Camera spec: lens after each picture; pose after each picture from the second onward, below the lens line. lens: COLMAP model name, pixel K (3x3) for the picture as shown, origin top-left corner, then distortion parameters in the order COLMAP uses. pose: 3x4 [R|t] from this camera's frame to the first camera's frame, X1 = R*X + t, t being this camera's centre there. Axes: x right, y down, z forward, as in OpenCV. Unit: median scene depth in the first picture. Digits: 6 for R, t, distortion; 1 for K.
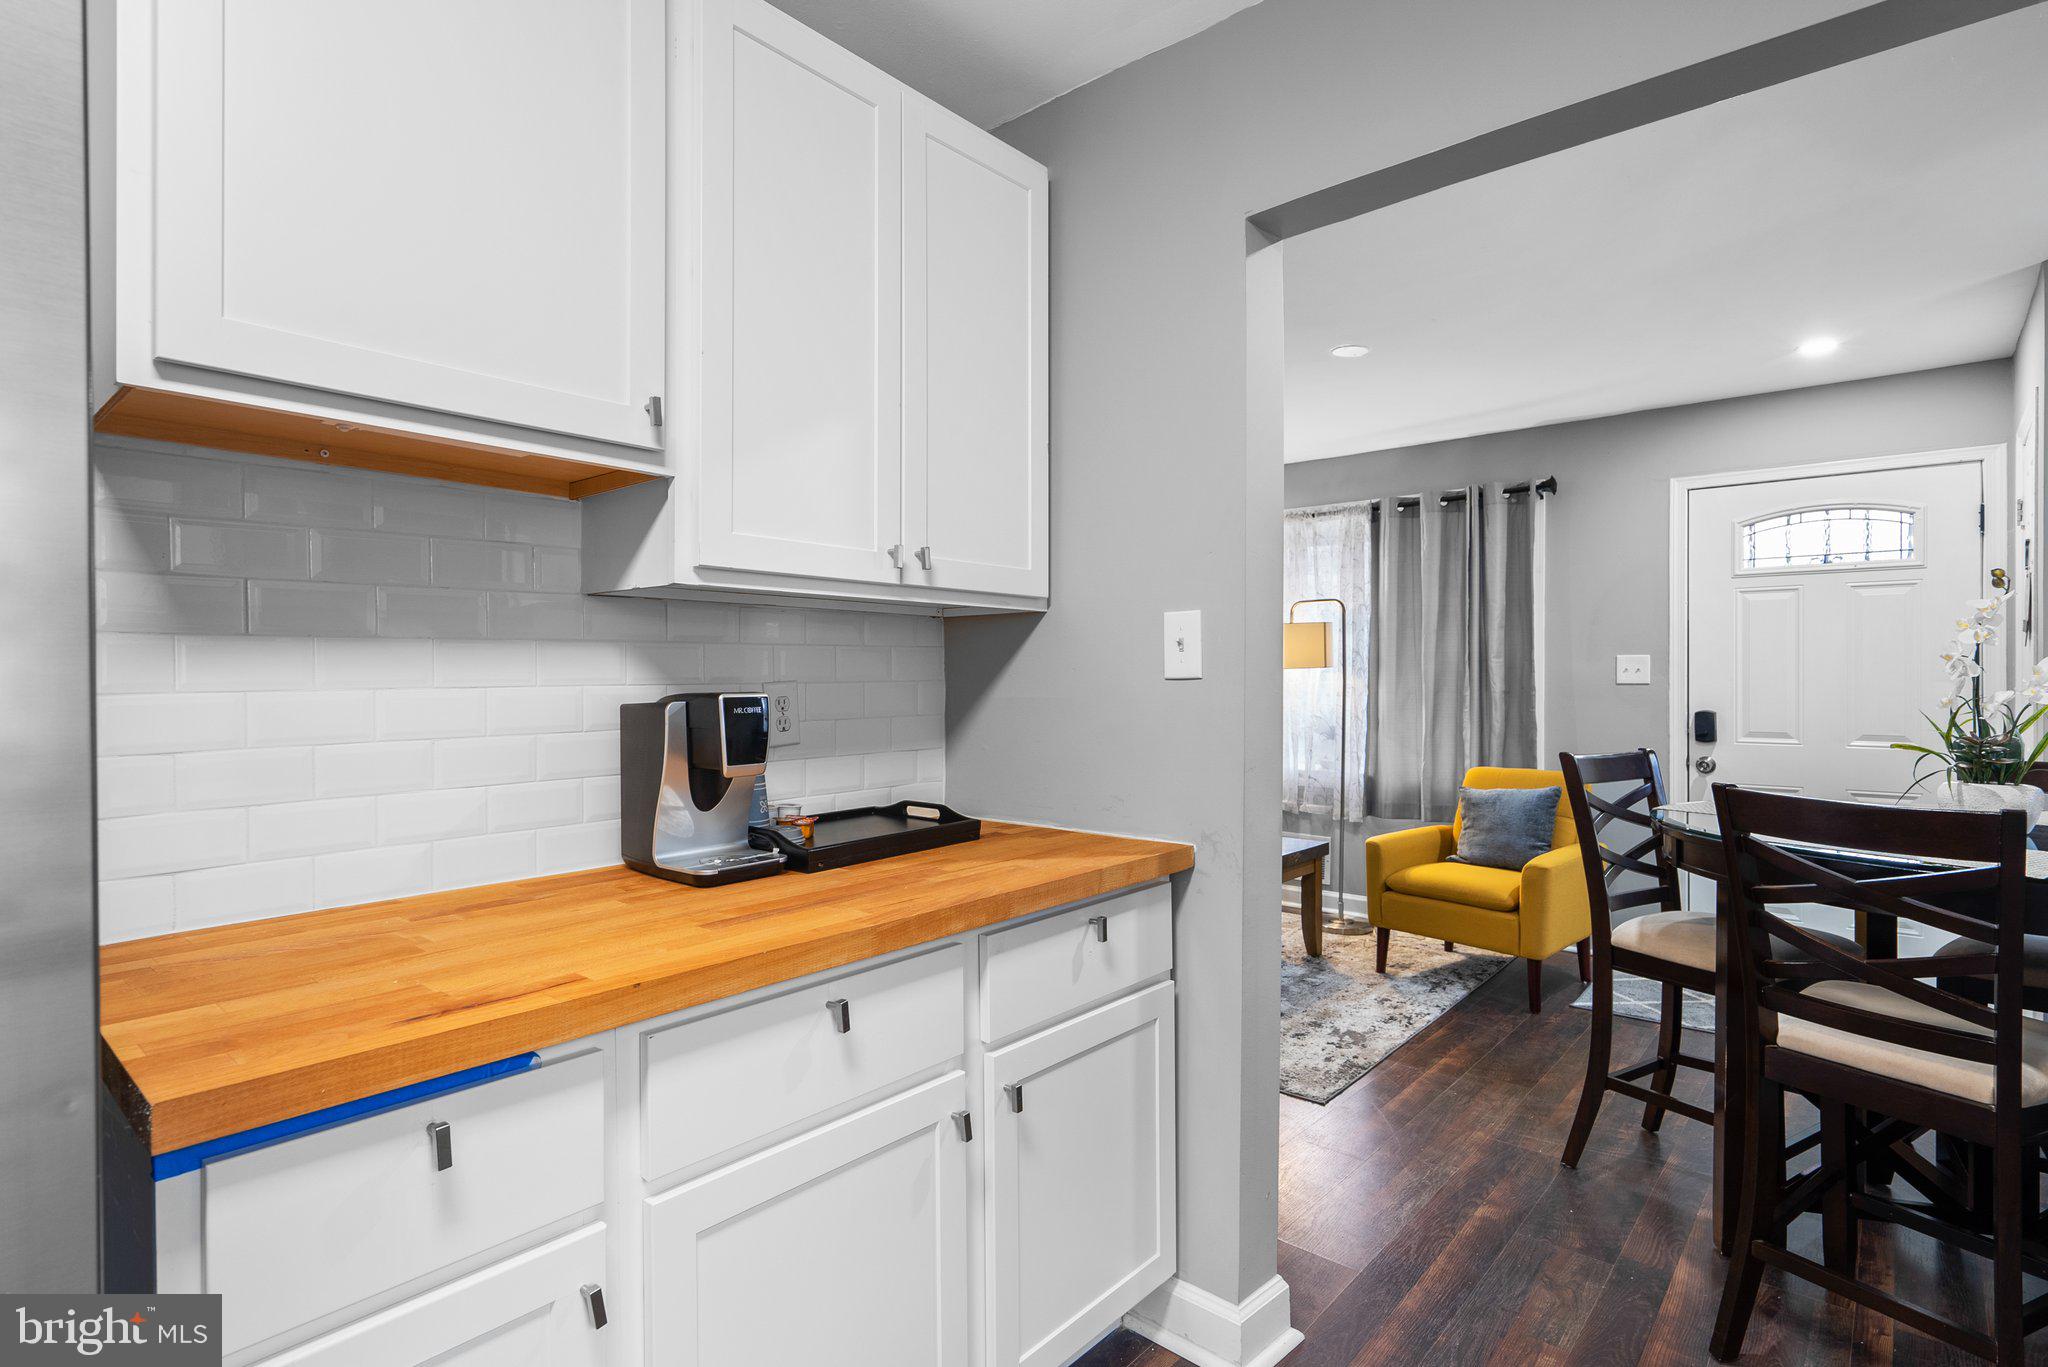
lens RADIAL K [[1030.2, 0, 1023.7], [0, 1030.2, 677.0], [0, 0, 1]] dist [0.013198, 0.000988]
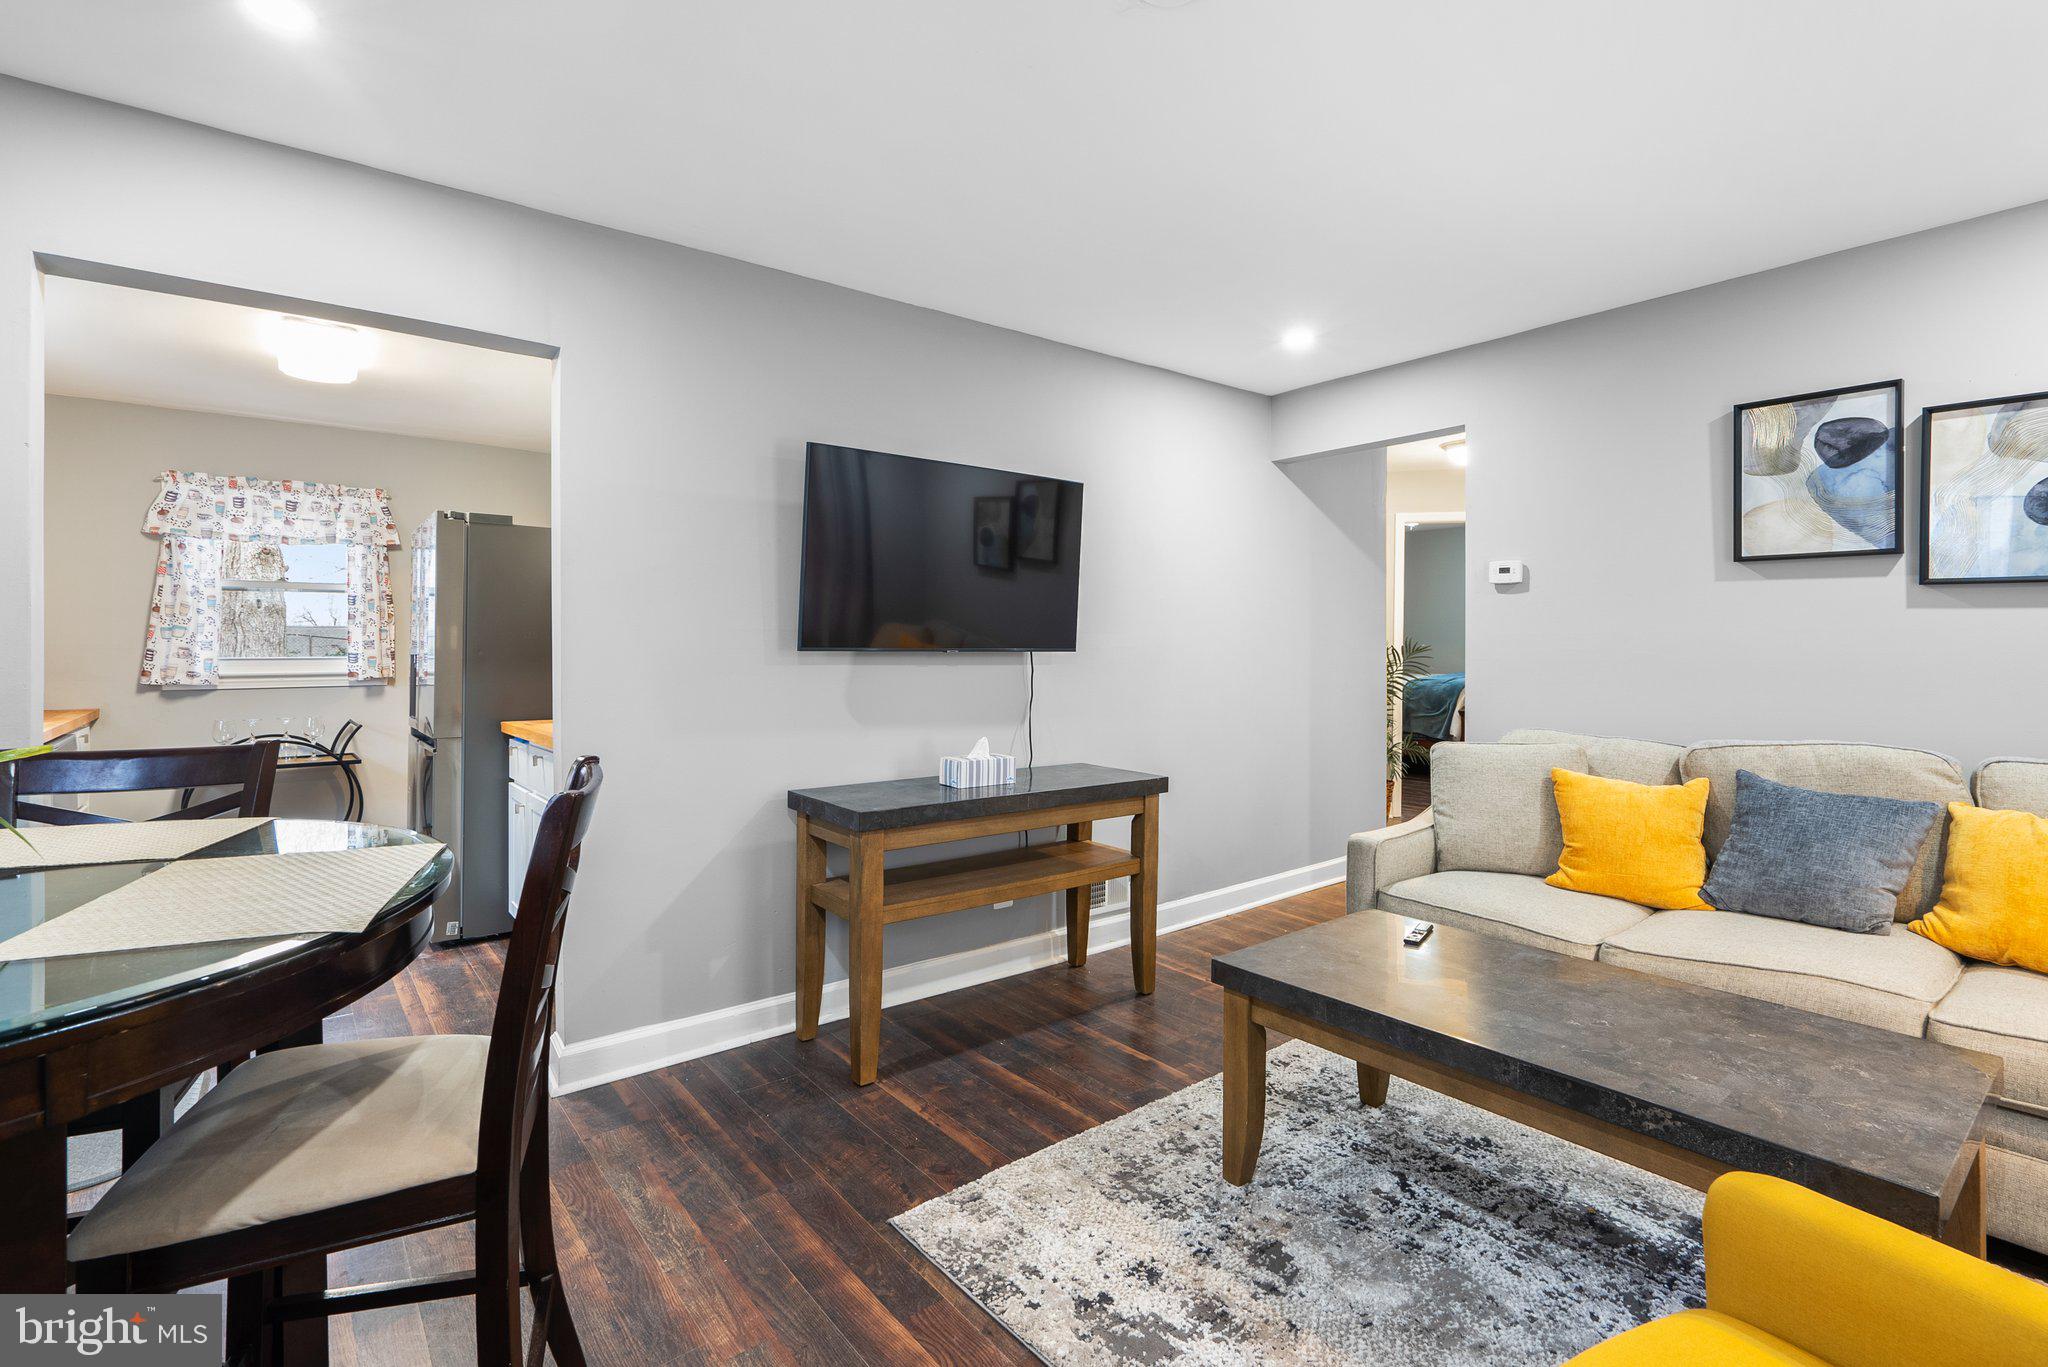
lens RADIAL K [[941.2, 0, 1030.2], [0, 941.2, 637.3], [0, 0, 1]] dist [-0.002332, -0.000191]
pose [[-0.180765, -0.007468, -0.983498, 0.643444], [0.003984, 0.999957, -0.008325, 0.001925], [0.983518, -0.005423, -0.180727, 0.842871]]
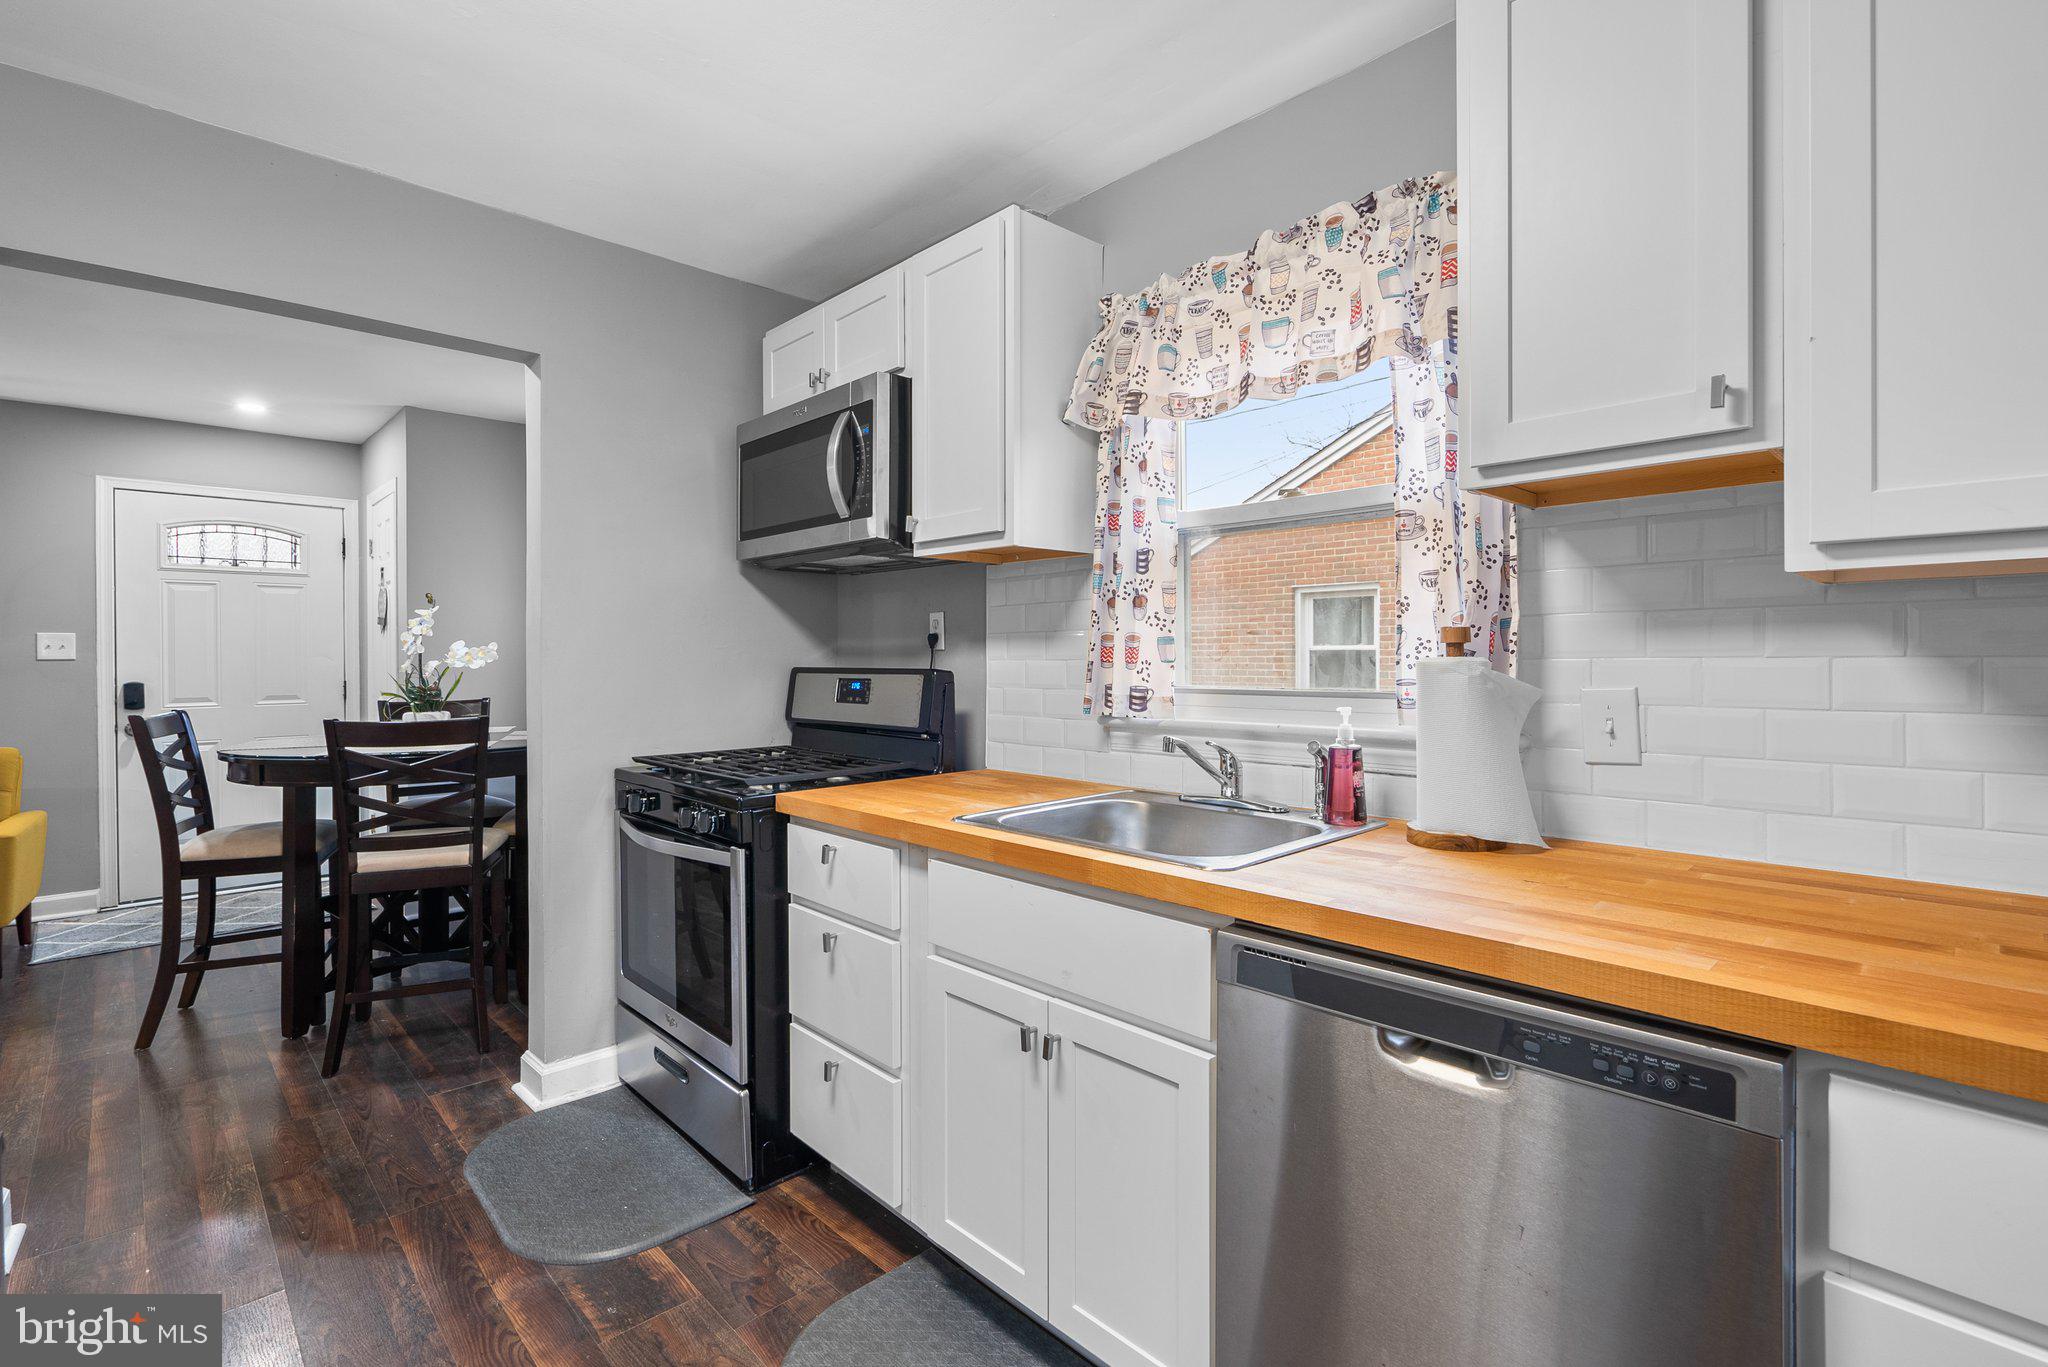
lens RADIAL K [[940.8, 0, 1022.6], [0, 940.8, 658.3], [0, 0, 1]] dist [-0.002428, -0.000130]
pose [[0.095279, -0.006264, 0.995431, -0.293942], [0.000455, 0.999980, 0.006249, -0.000516], [-0.995451, -0.000142, 0.095280, -0.090830]]
